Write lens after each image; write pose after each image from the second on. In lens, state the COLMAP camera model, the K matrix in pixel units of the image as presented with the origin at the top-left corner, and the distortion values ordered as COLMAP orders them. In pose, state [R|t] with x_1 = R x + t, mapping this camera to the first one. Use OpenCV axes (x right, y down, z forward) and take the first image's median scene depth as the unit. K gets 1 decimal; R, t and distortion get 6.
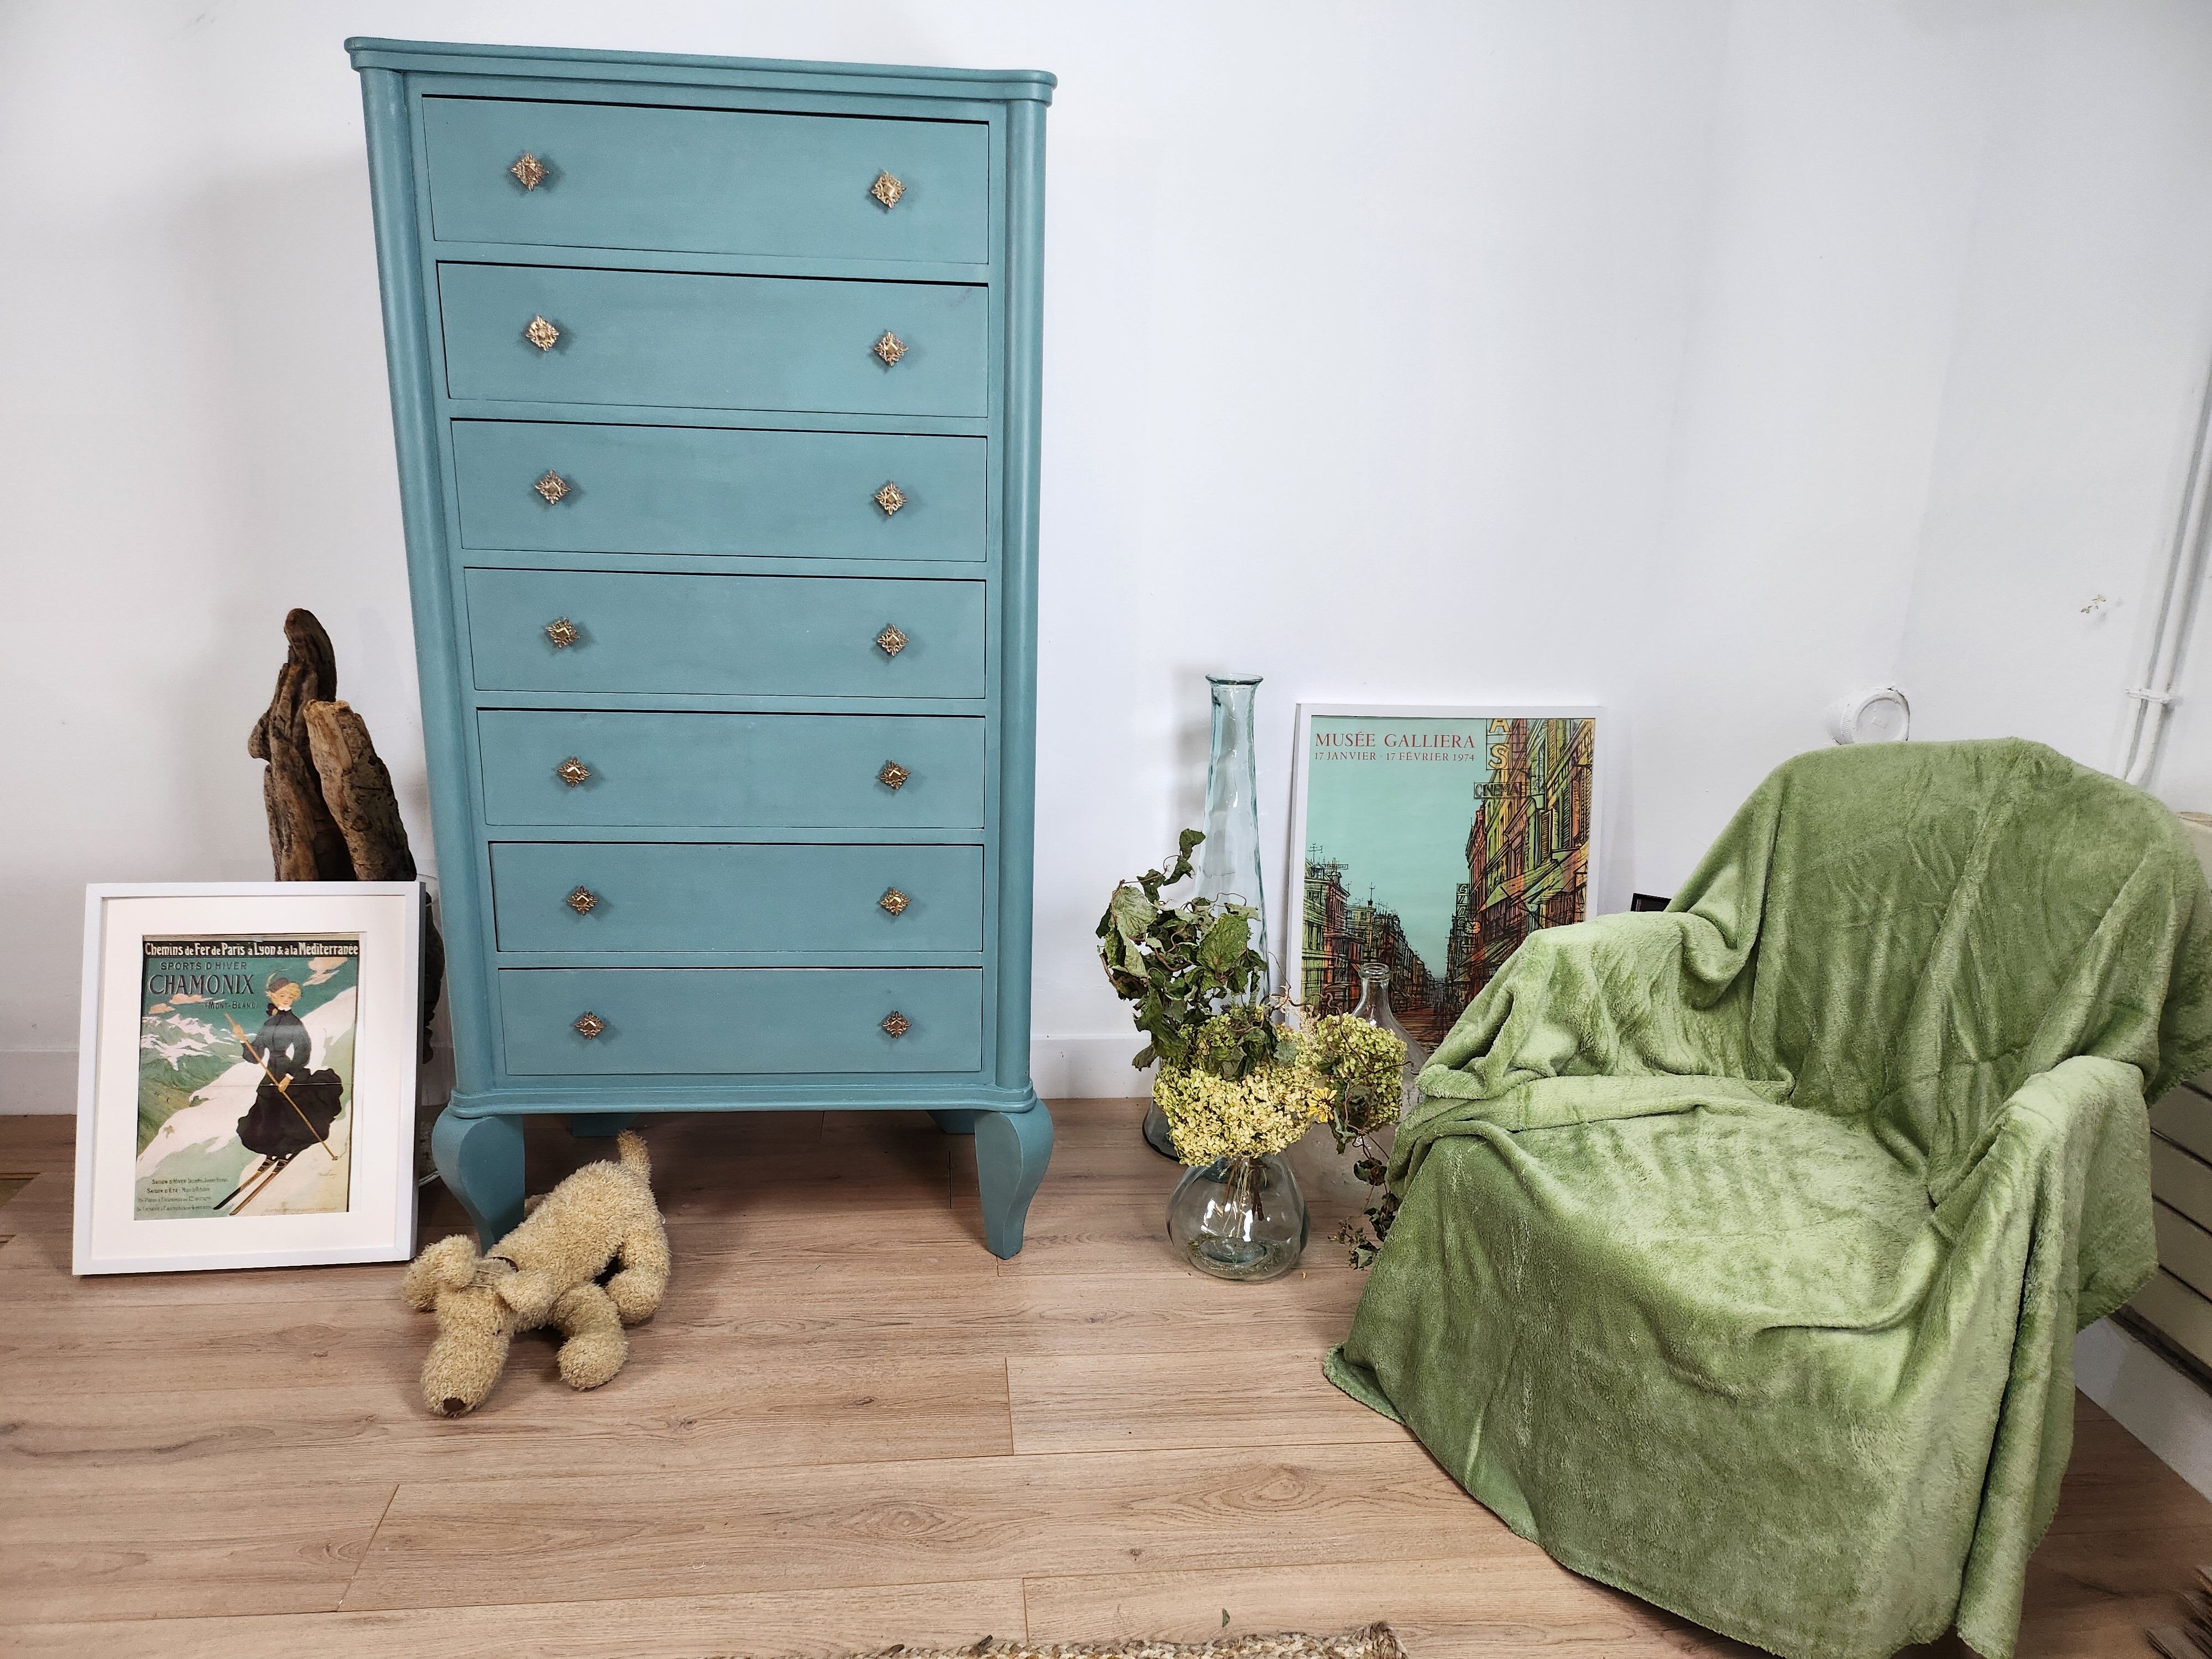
lens RADIAL K [[1554.1, 0, 1097.9], [0, 1554.1, 834.8], [0, 0, 1]] dist [0.076238, -0.080873]
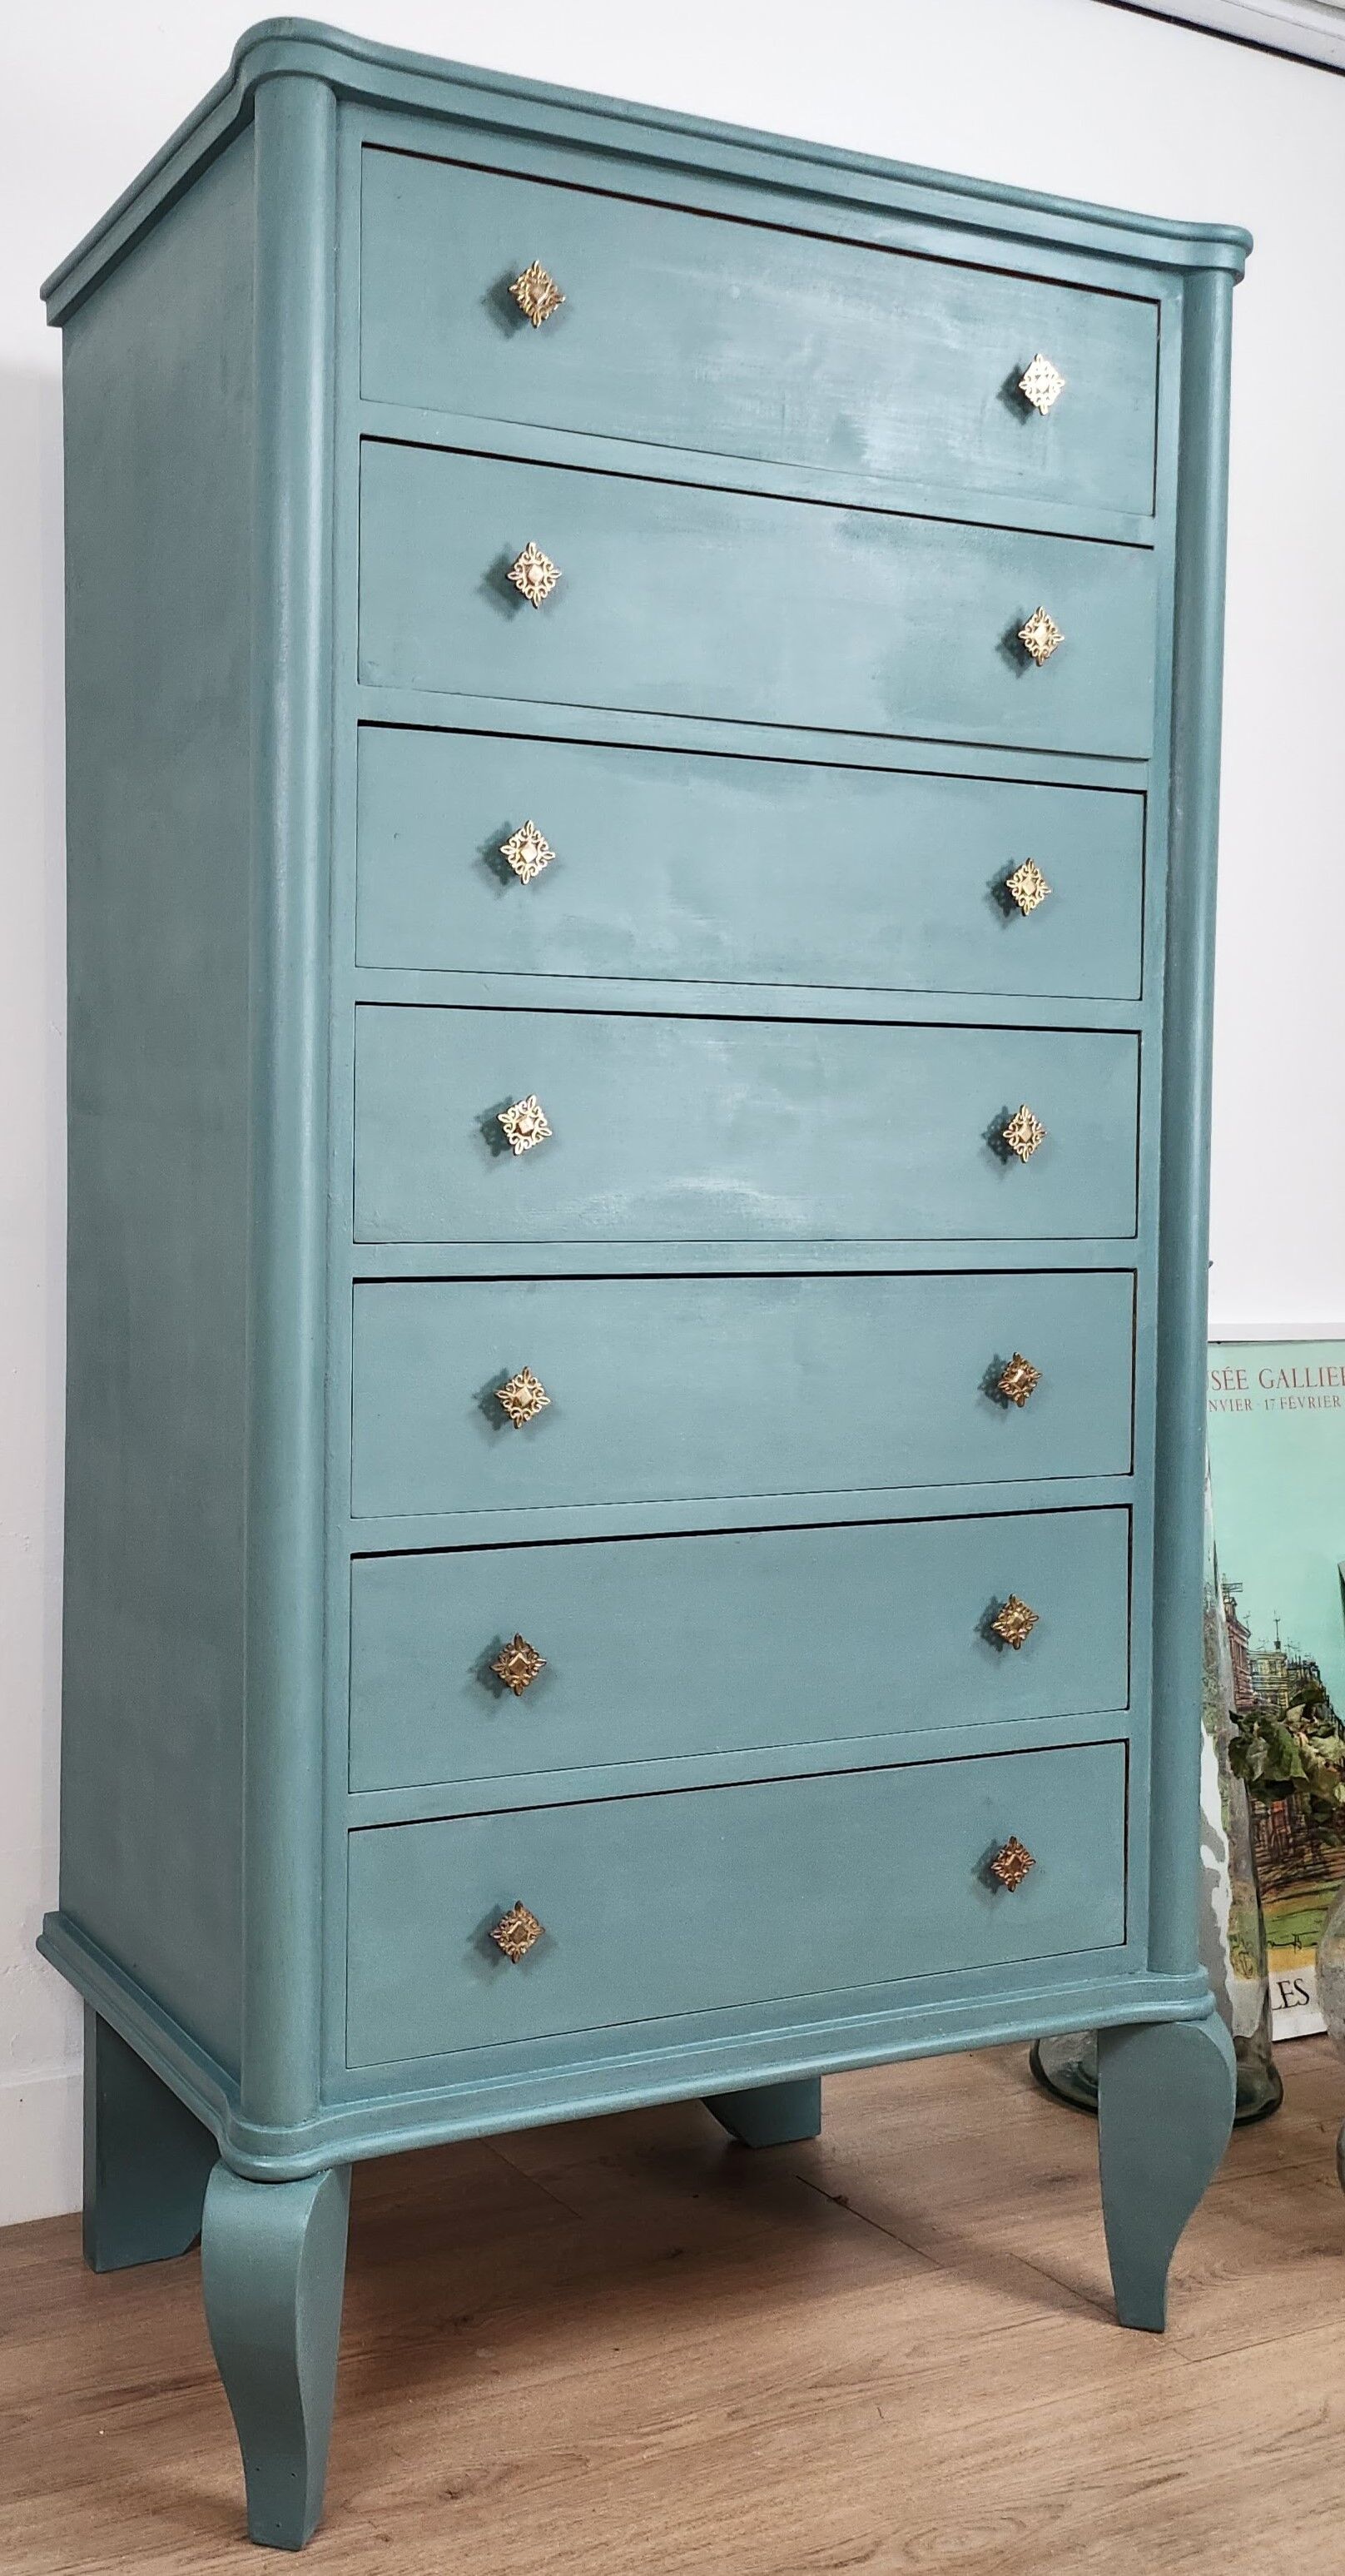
lens RADIAL K [[2321.8, 0, 329.8], [0, 2321.8, 1238.2], [0, 0, 1]] dist [0.086611, -0.102130]
pose [[0.940871, -0.031384, 0.337309, -0.668742], [0.112230, 0.968347, -0.222953, 0.073597], [-0.319635, 0.247626, 0.914612, 0.324110]]
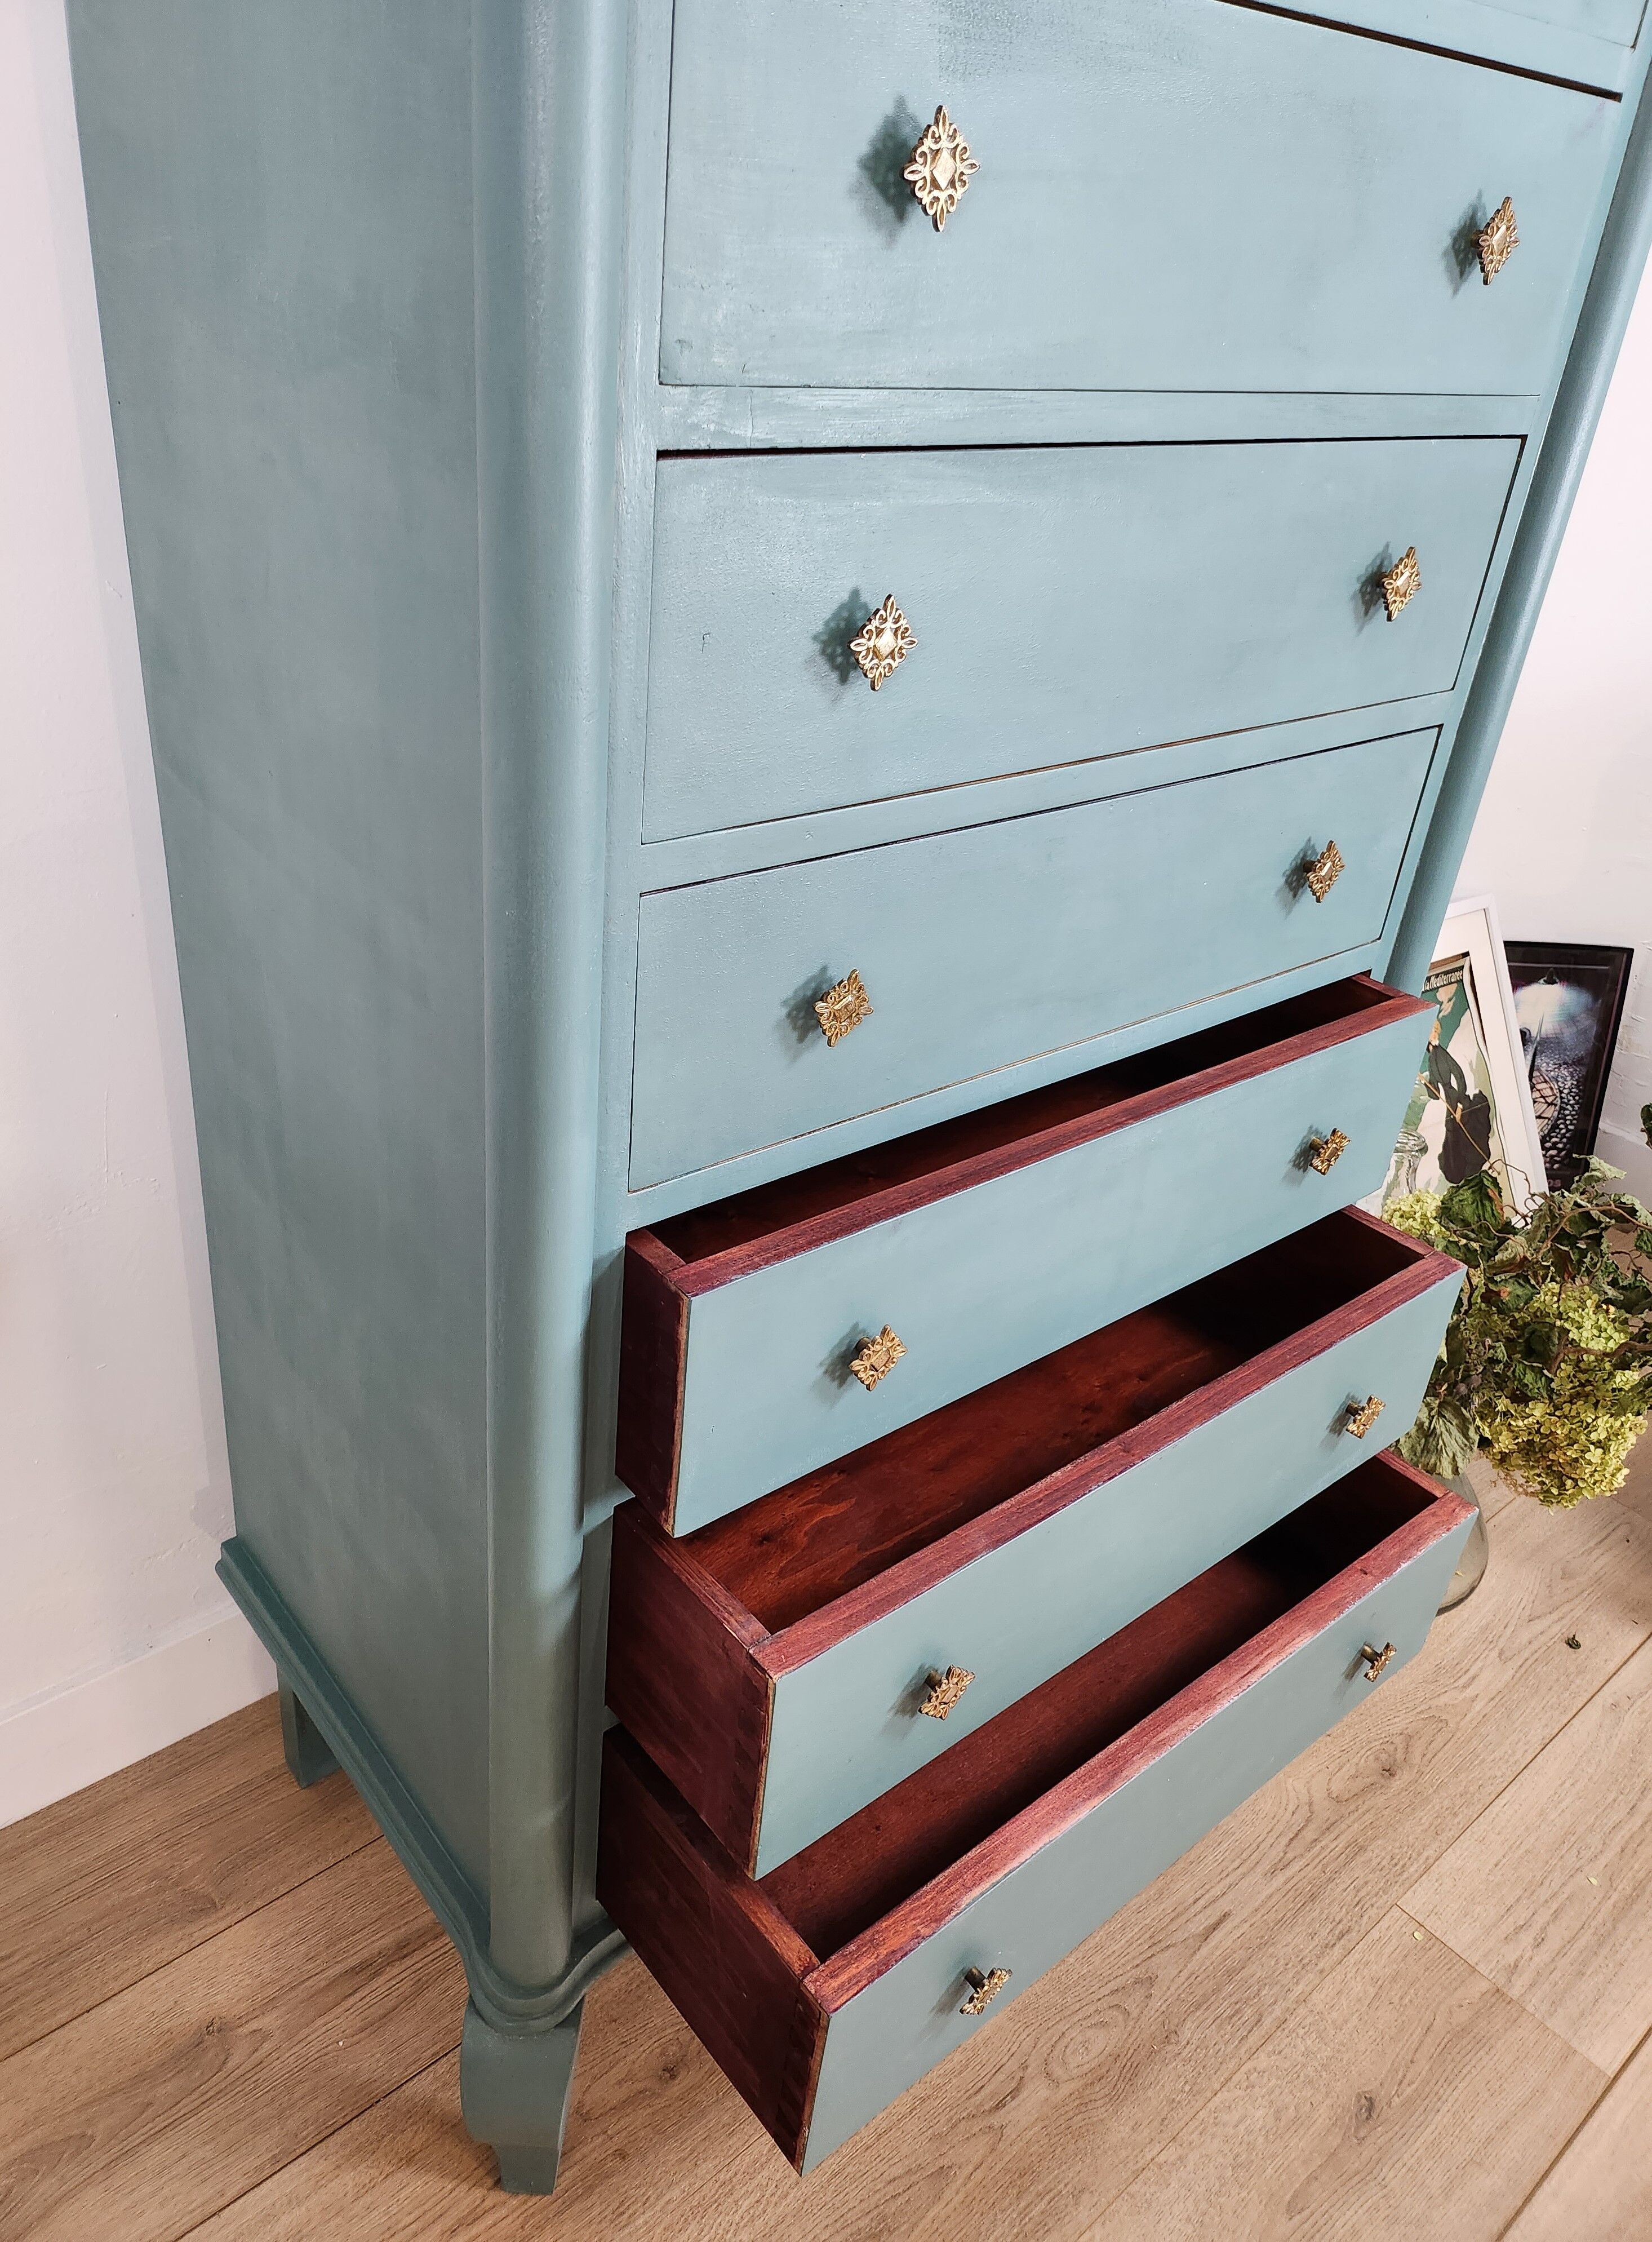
lens RADIAL K [[1594.2, 0, 789.6], [0, 1594.2, 1108.8], [0, 0, 1]] dist [0.065135, -0.077147]
pose [[0.819578, -0.243428, 0.518686, -0.570237], [0.099827, 0.952083, 0.289090, -0.223385], [-0.564204, -0.185153, 0.804607, 0.684580]]
